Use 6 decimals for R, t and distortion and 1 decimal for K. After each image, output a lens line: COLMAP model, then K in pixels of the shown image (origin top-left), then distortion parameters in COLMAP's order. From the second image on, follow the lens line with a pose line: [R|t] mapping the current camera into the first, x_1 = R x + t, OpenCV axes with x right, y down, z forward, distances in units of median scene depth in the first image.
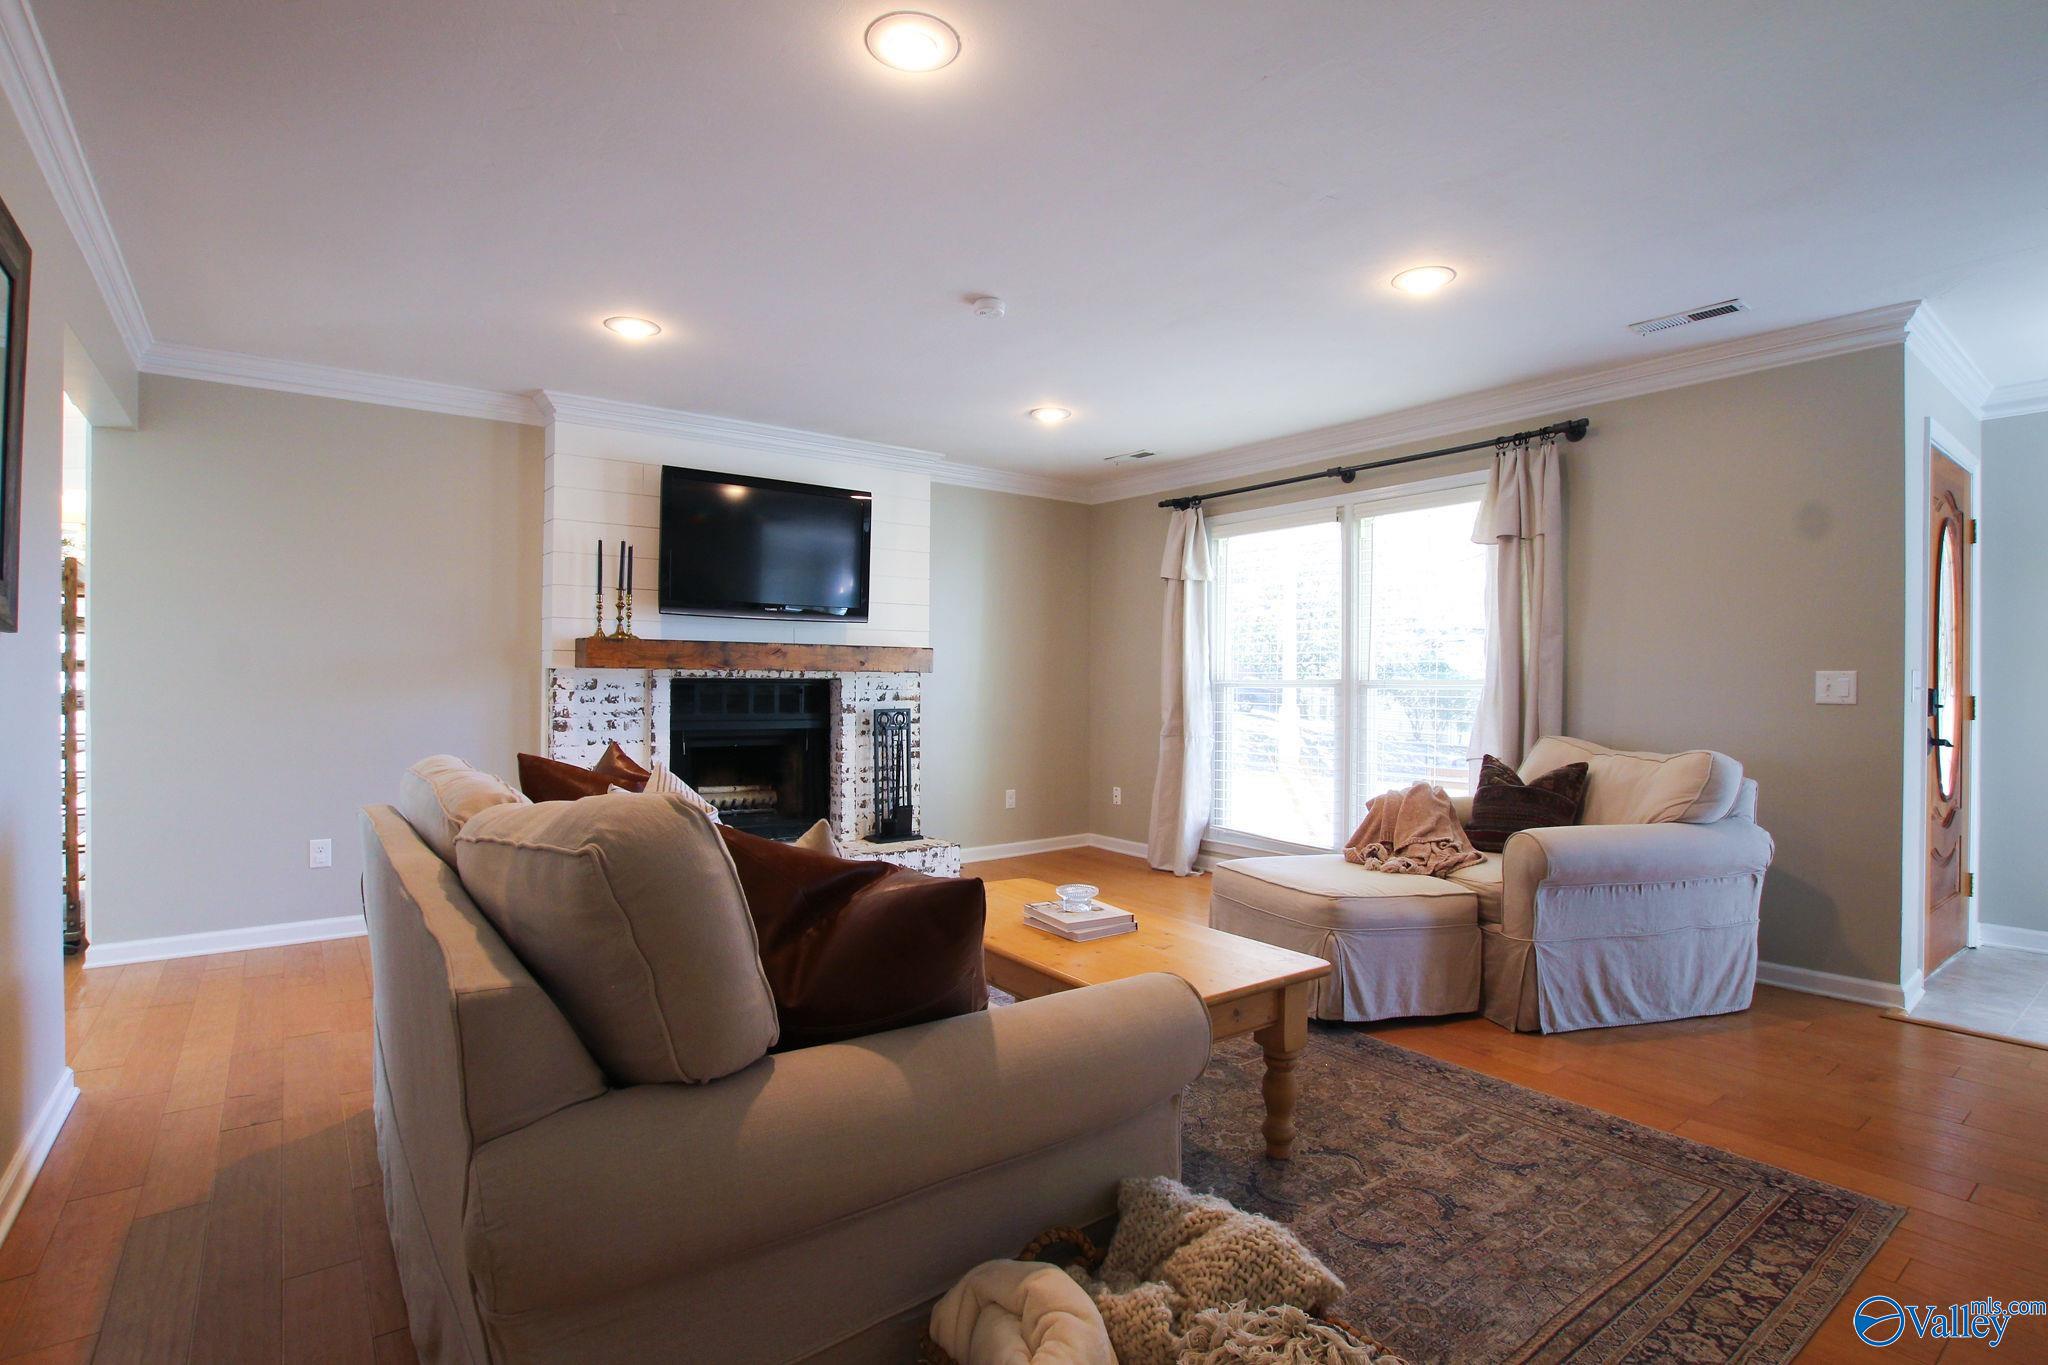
lens RADIAL K [[963.6, 0, 1040.9], [0, 963.6, 677.9], [0, 0, 1]] dist [-0.033727, 0.005094]
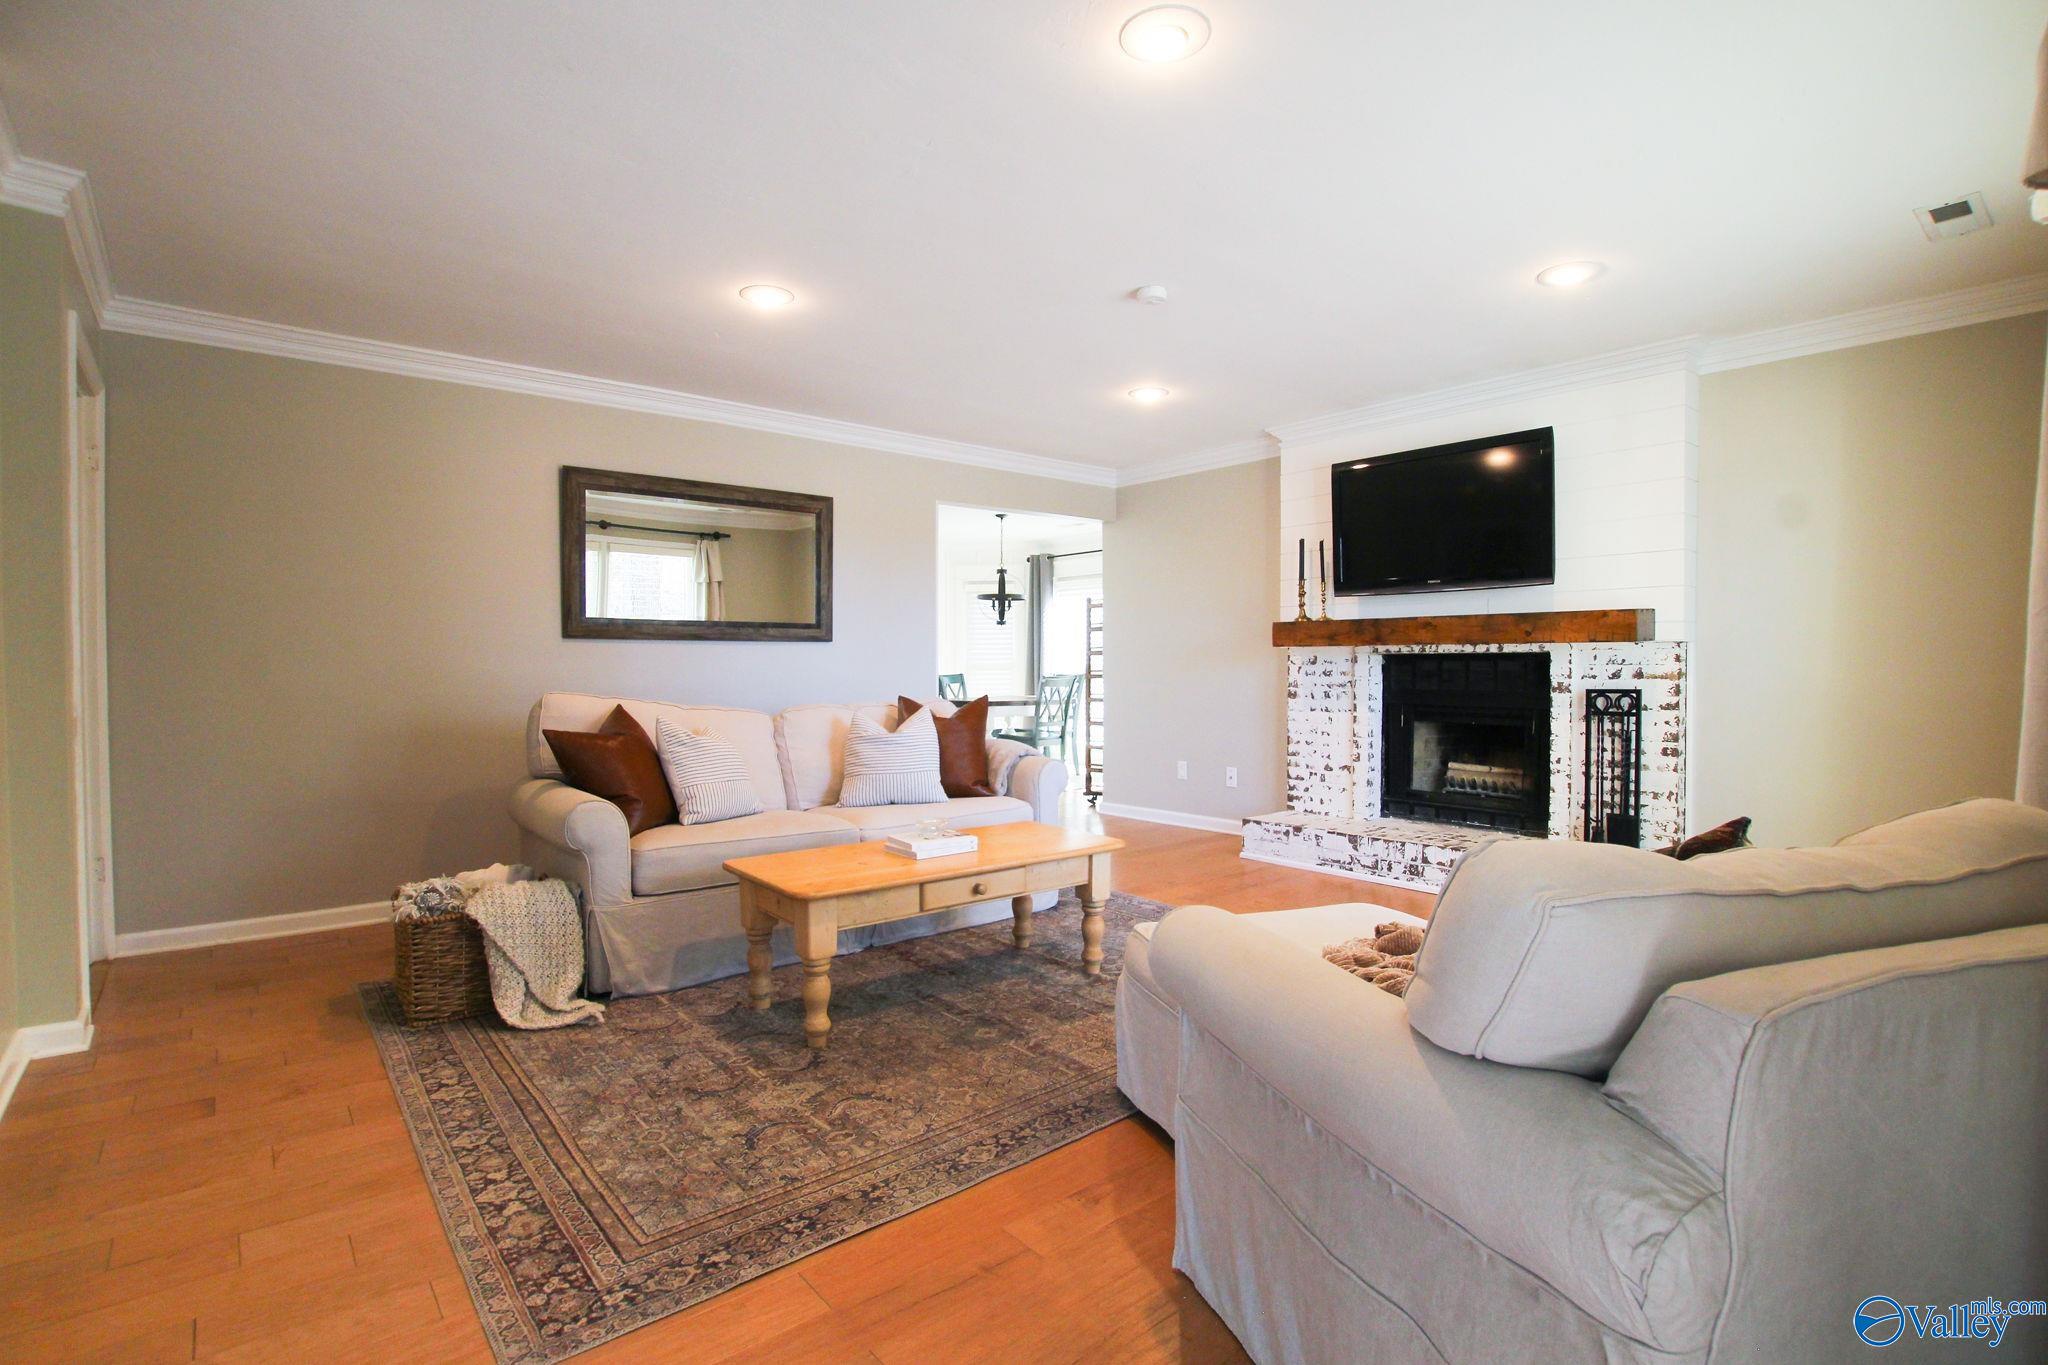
lens RADIAL K [[963.6, 0, 1038.1], [0, 963.6, 674.4], [0, 0, 1]] dist [-0.033727, 0.005094]
pose [[0.068746, 0.006382, -0.997614, 0.716556], [0.008846, 0.999936, 0.007006, 0.012915], [0.997595, -0.009307, 0.068685, 0.584711]]
